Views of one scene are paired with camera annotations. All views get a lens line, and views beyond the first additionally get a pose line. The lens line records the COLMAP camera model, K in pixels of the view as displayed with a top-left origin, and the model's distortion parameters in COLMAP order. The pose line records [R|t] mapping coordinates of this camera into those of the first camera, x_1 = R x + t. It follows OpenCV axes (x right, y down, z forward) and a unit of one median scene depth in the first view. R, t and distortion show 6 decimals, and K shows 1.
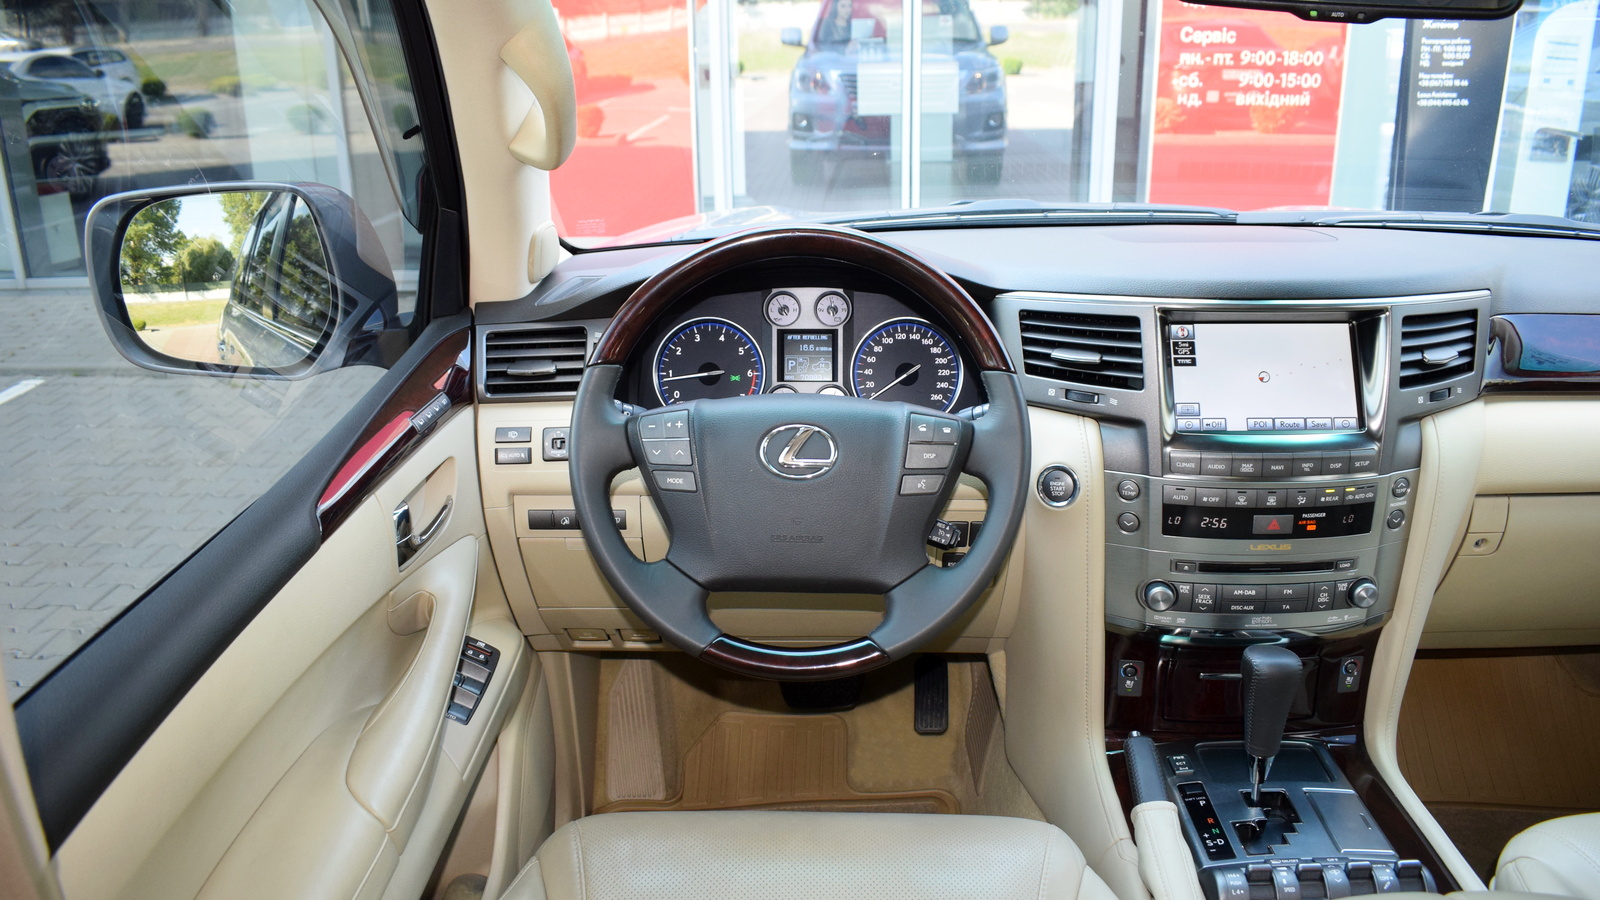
lens RADIAL K [[1270.0, 0, 799.5], [0, 1270.0, 453.5], [0, 0, 1]] dist [-0.094814, 0.011858]
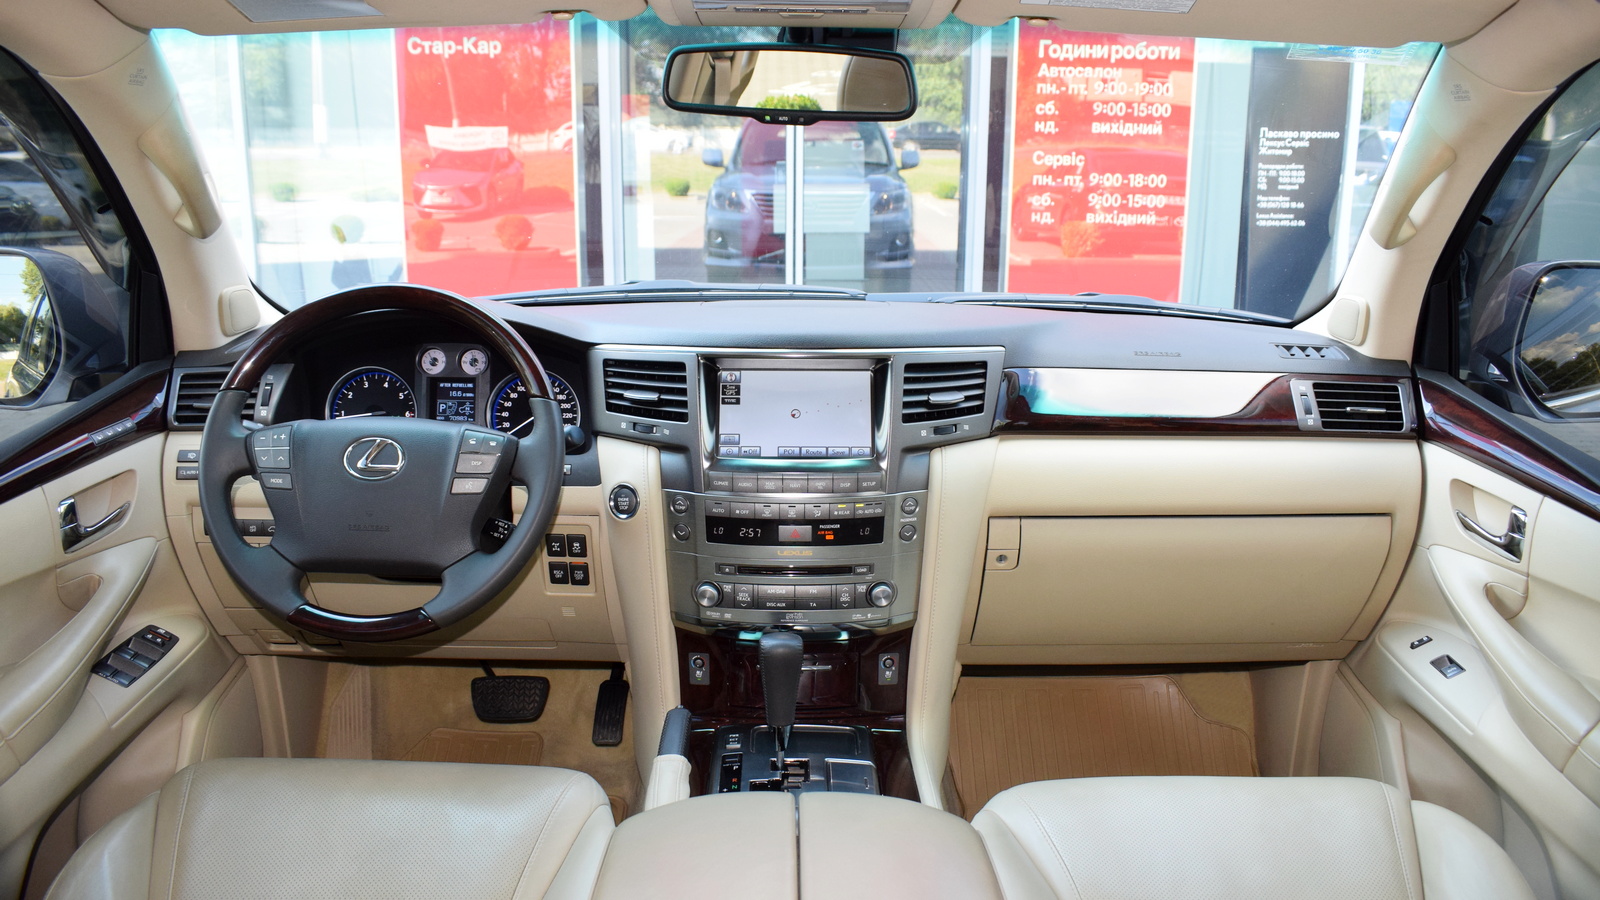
lens RADIAL K [[1270.0, 0, 799.5], [0, 1270.0, 453.5], [0, 0, 1]] dist [-0.094814, 0.011858]
pose [[0.999298, 0.014255, 0.034647, 0.318471], [-0.010989, 0.995635, -0.092678, 0.087699], [-0.035817, 0.092232, 0.995093, -0.214089]]
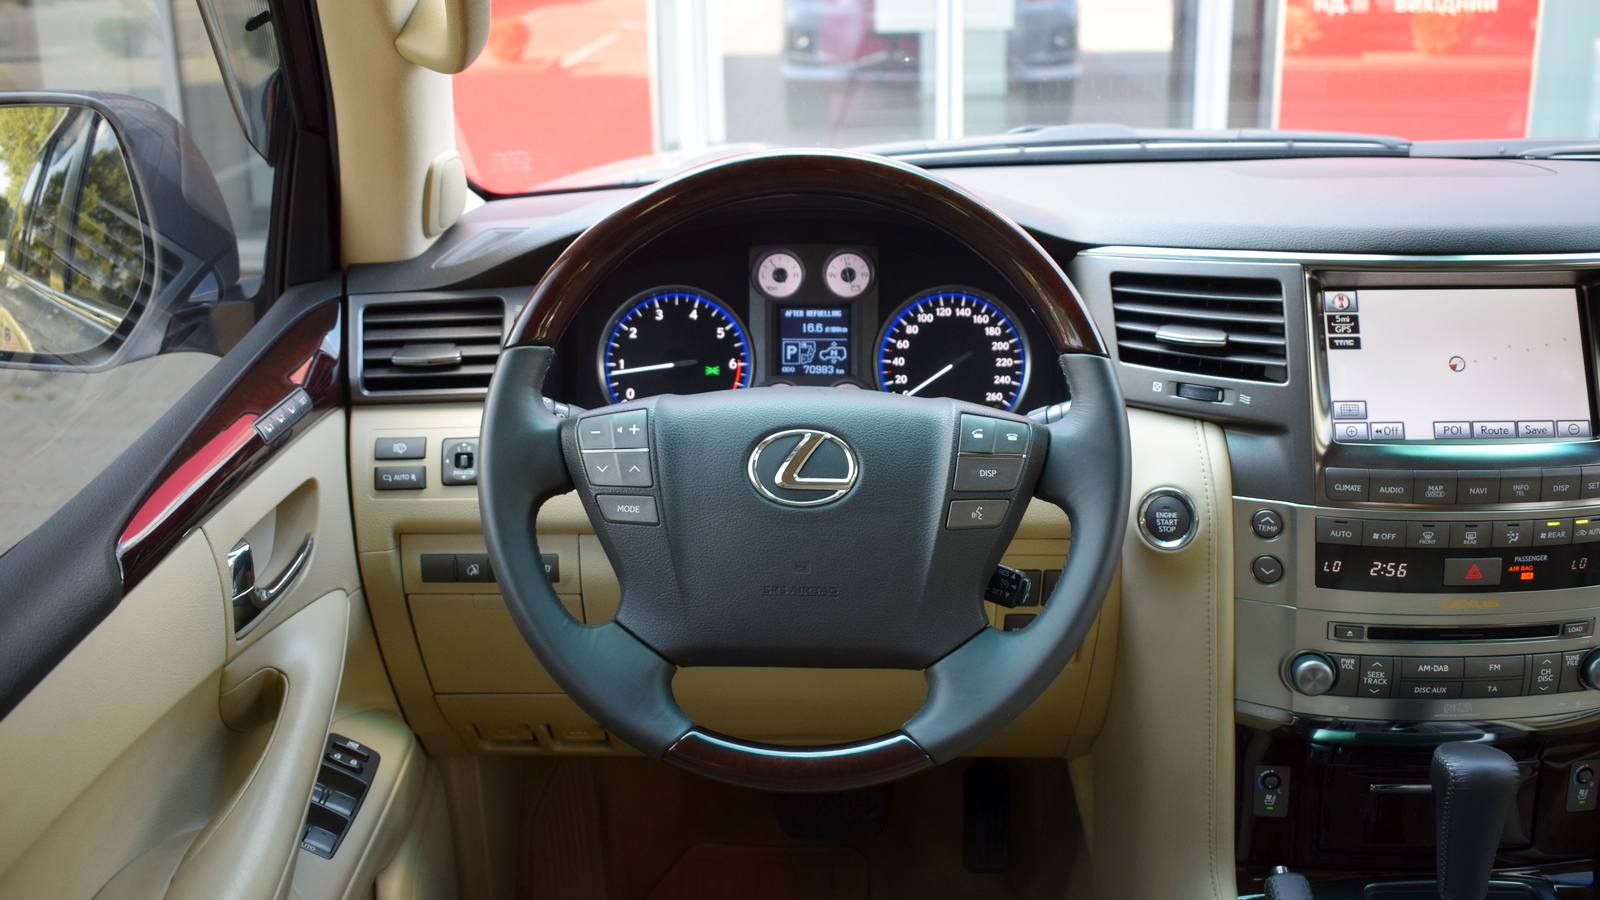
lens RADIAL K [[1736.0, 0, 800.5], [0, 1736.0, 439.1], [0, 0, 1]] dist [-0.070293, 0.009930]
pose [[0.999997, -0.001811, 0.001891, -0.003231], [0.001870, 0.999489, -0.031907, 0.011343], [-0.001832, 0.031911, 0.999489, 0.027235]]
